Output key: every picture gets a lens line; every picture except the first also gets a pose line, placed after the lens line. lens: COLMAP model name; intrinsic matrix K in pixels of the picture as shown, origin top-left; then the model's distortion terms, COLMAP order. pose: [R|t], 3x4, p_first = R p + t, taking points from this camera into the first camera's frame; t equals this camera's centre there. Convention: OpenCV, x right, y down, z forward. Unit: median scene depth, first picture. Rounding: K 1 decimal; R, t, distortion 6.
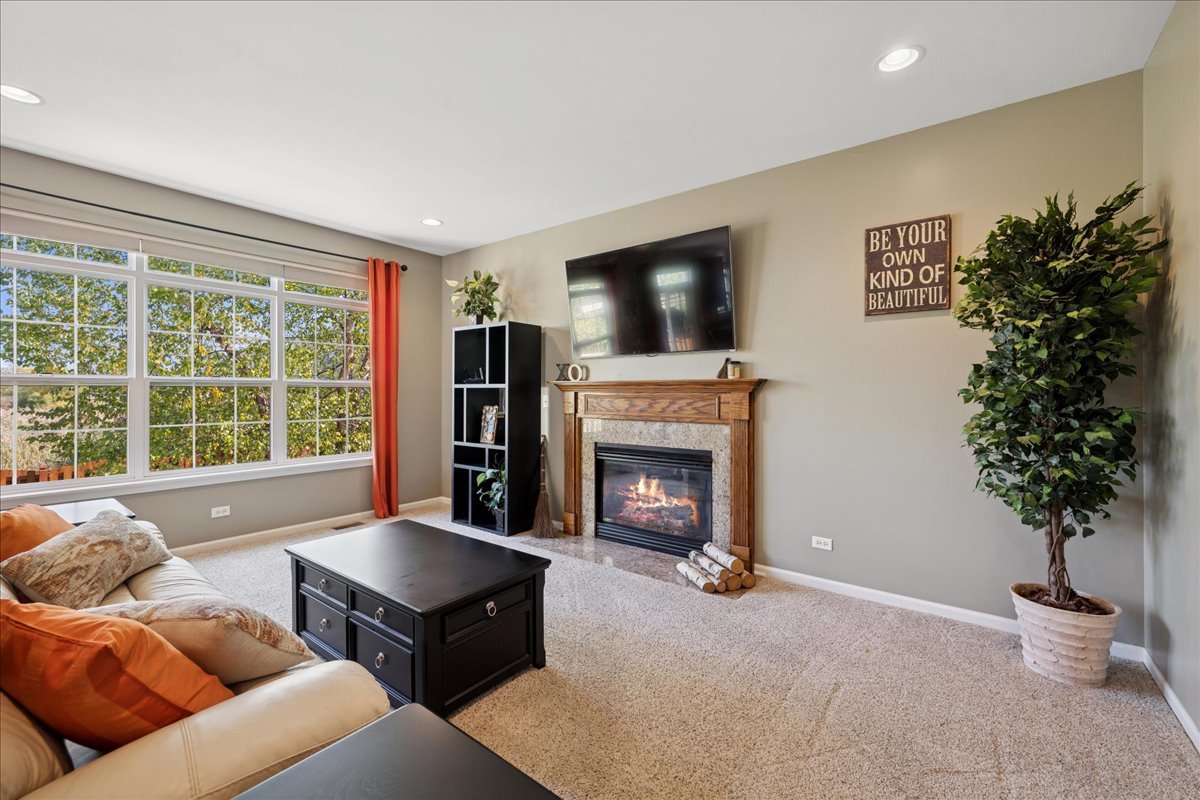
lens RADIAL K [[505.9, 0, 597.4], [0, 505.9, 394.2], [0, 0, 1]] dist [-0.000628, 0.000063]
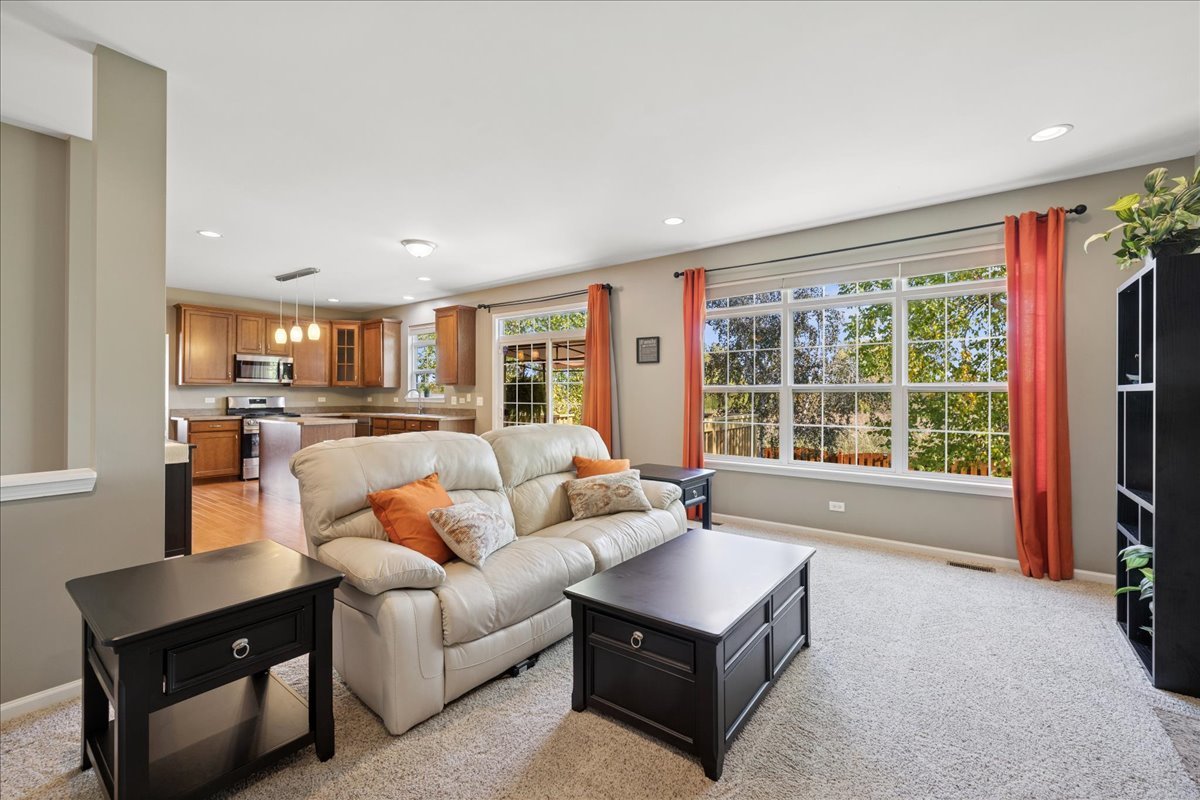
lens RADIAL K [[505.9, 0, 597.3], [0, 505.9, 395.7], [0, 0, 1]] dist [-0.000628, 0.000063]
pose [[-0.011715, -0.002958, -0.999927, 0.306757], [-0.007895, 0.999965, -0.002865, -0.001192], [0.999900, 0.007861, -0.011738, 0.420516]]
